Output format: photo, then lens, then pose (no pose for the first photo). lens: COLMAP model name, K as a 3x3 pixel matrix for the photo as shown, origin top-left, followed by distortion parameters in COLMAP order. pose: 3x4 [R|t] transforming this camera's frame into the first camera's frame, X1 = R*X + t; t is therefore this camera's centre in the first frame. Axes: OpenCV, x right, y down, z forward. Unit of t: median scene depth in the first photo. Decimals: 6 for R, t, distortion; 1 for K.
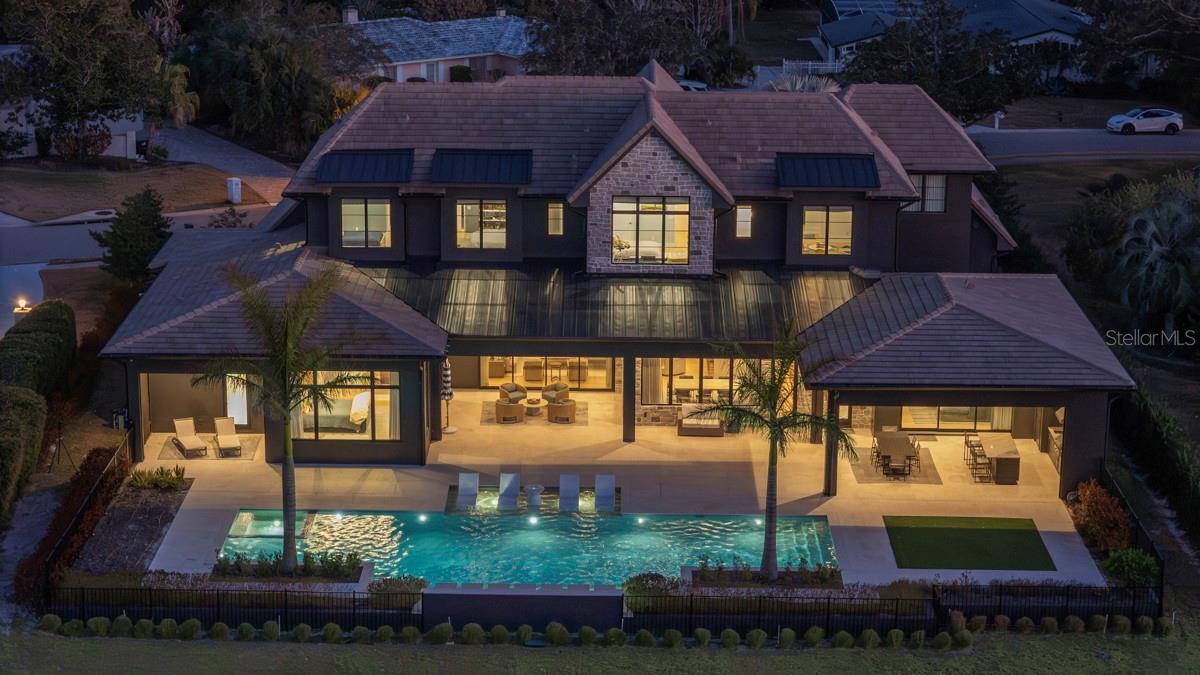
lens RADIAL K [[2430.4, 0, 600.0], [0, 2430.4, 337.5], [0, 0, 1]] dist [-0.283460, 1.437784]
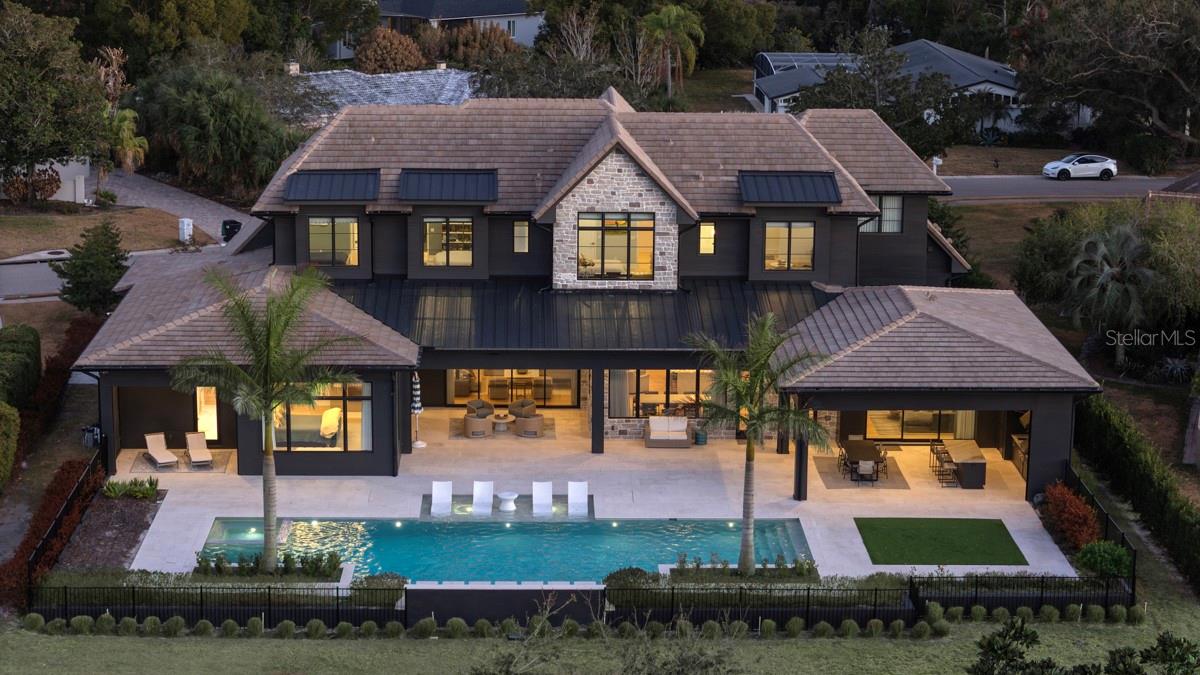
lens RADIAL K [[2430.4, 0, 600.0], [0, 2430.4, 337.5], [0, 0, 1]] dist [-0.283460, 1.437784]
pose [[0.999361, -0.006924, 0.035063, -0.021821], [0.008185, 0.999320, -0.035954, 0.030593], [-0.034790, 0.036218, 0.998738, -0.008944]]
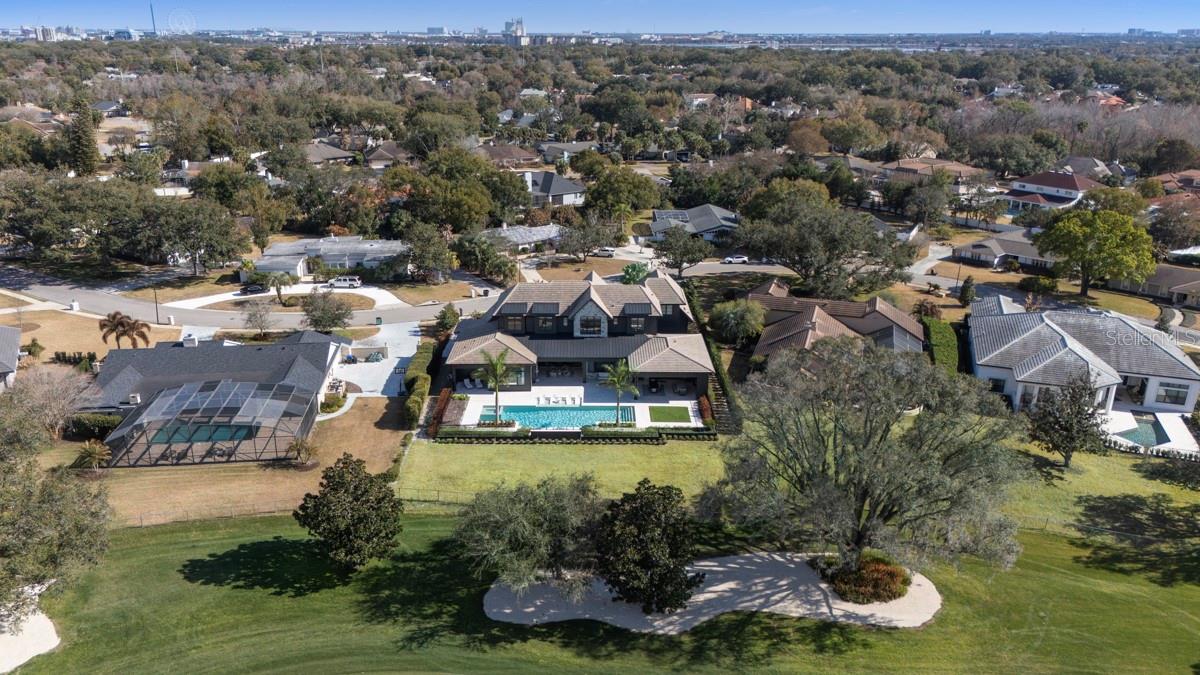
lens RADIAL K [[883.7, 0, 604.6], [0, 883.7, 332.6], [0, 0, 1]] dist [0.089681, -0.096118]
pose [[0.999855, -0.005255, 0.016203, 0.020800], [0.004297, 0.998271, 0.058614, -0.115439], [-0.016483, -0.058536, 0.998149, -0.372576]]
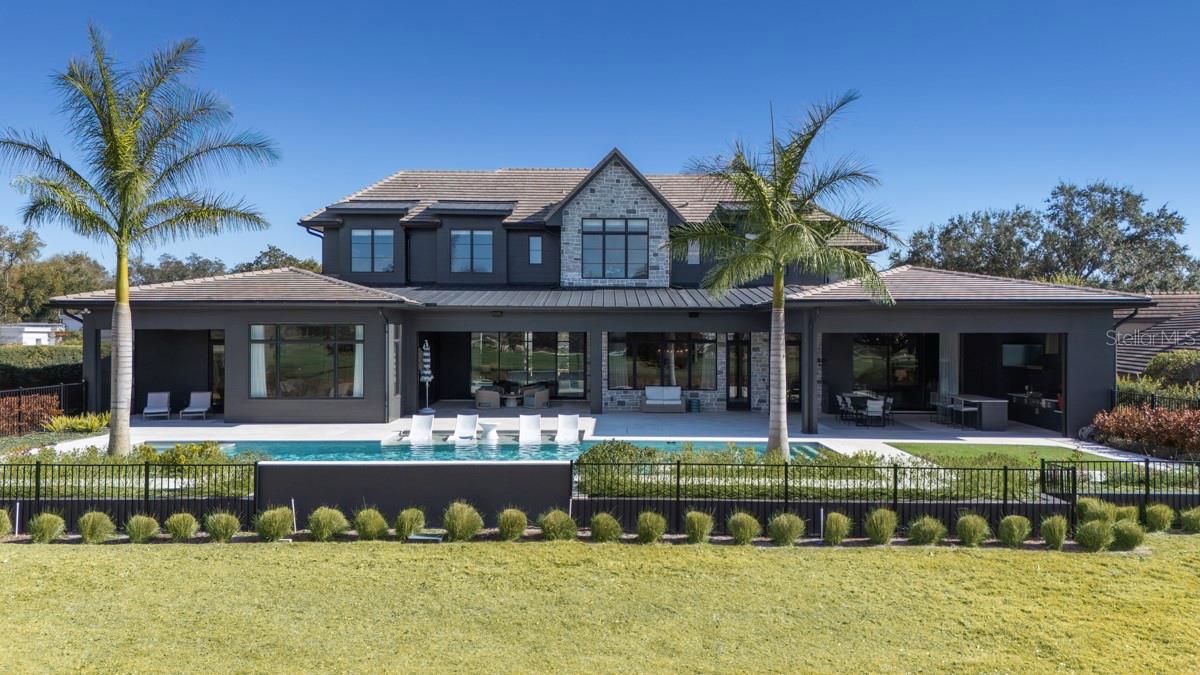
lens RADIAL K [[883.7, 0, 604.6], [0, 883.7, 332.6], [0, 0, 1]] dist [0.089681, -0.096118]
pose [[0.999973, -0.006179, 0.003869, 0.014097], [0.006983, 0.964329, -0.264615, 0.108386], [-0.002096, 0.264635, 0.964346, 0.612091]]
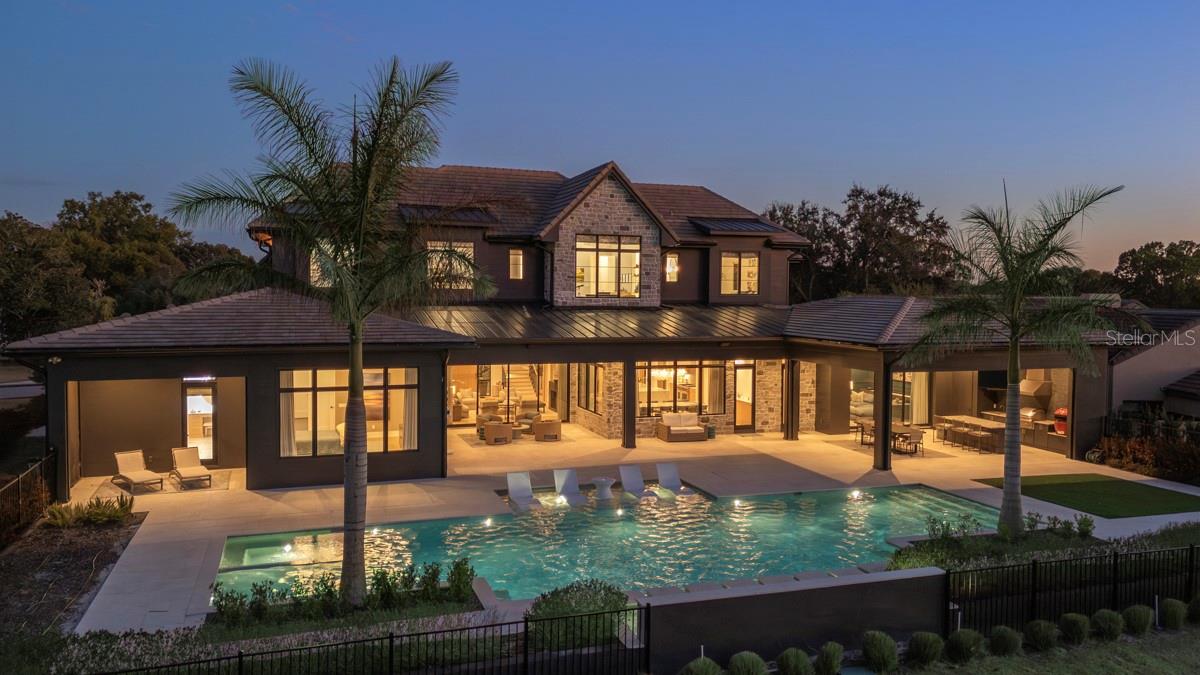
lens RADIAL K [[883.7, 0, 604.6], [0, 883.7, 332.6], [0, 0, 1]] dist [0.089681, -0.096118]
pose [[0.941440, -0.015751, 0.336813, -0.120112], [0.088134, 0.975676, -0.200721, 0.067964], [-0.325459, 0.218651, 0.919928, 0.643617]]
